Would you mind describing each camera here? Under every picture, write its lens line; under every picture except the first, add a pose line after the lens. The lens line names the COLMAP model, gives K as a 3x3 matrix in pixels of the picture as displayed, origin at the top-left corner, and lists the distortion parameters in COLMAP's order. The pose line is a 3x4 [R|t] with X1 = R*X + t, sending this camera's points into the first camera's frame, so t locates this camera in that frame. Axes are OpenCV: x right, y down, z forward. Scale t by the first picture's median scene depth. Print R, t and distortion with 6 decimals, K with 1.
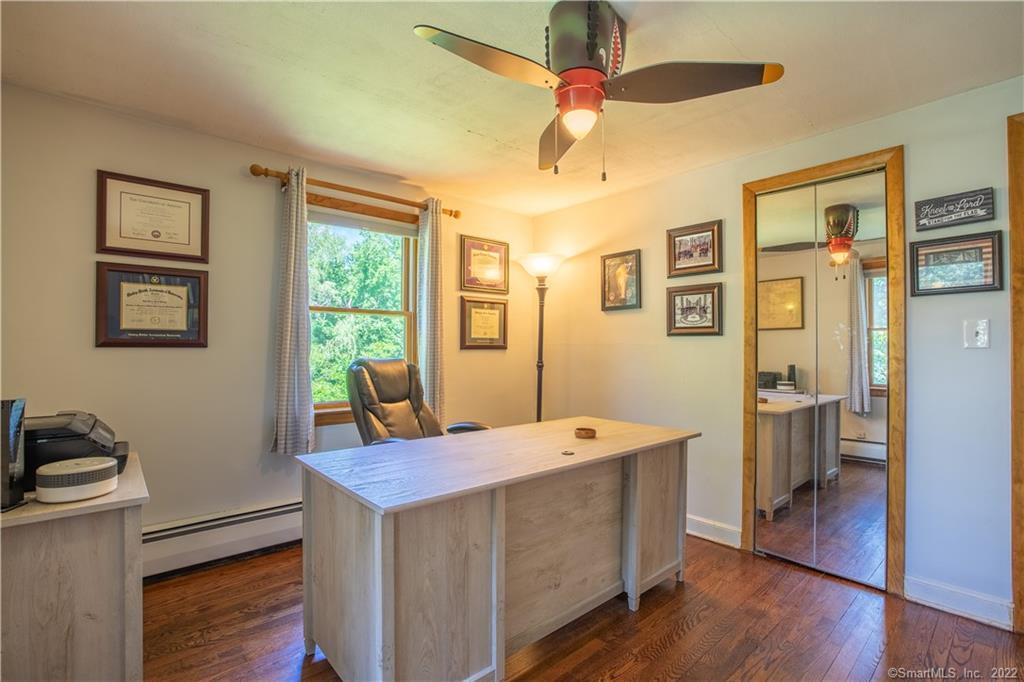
lens RADIAL K [[469.8, 0, 512.3], [0, 469.8, 344.0], [0, 0, 1]] dist [-0.053832, 0.016845]
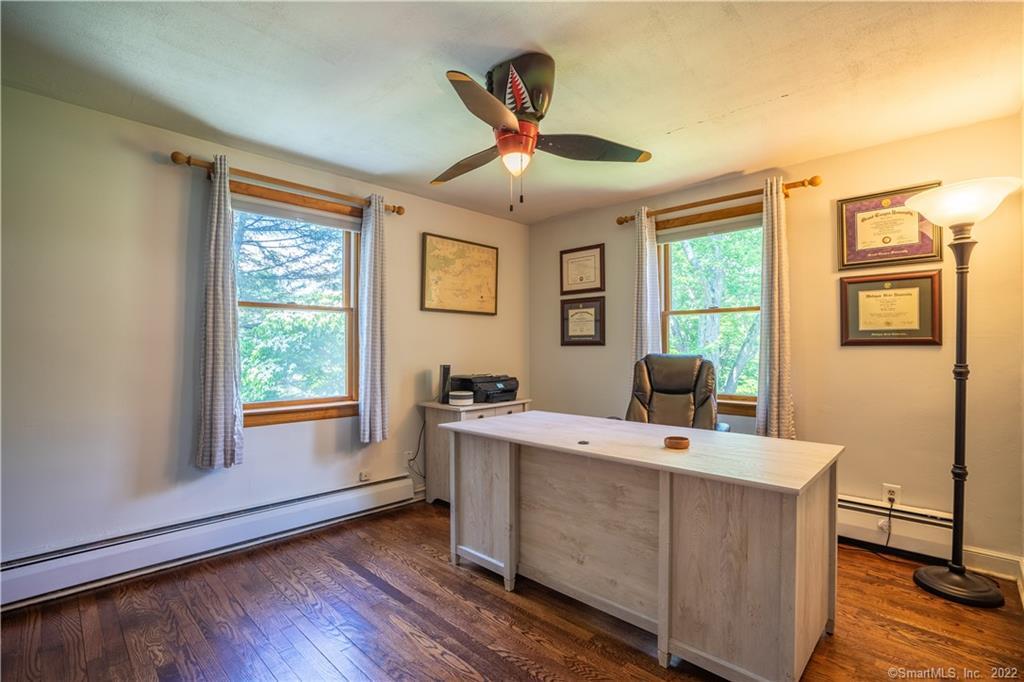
lens RADIAL K [[469.8, 0, 514.9], [0, 469.8, 340.9], [0, 0, 1]] dist [-0.053832, 0.016845]
pose [[0.090878, -0.016903, -0.995719, 0.881966], [0.009954, 0.999821, -0.016065, 0.014067], [0.995812, -0.008452, 0.091030, 0.563262]]
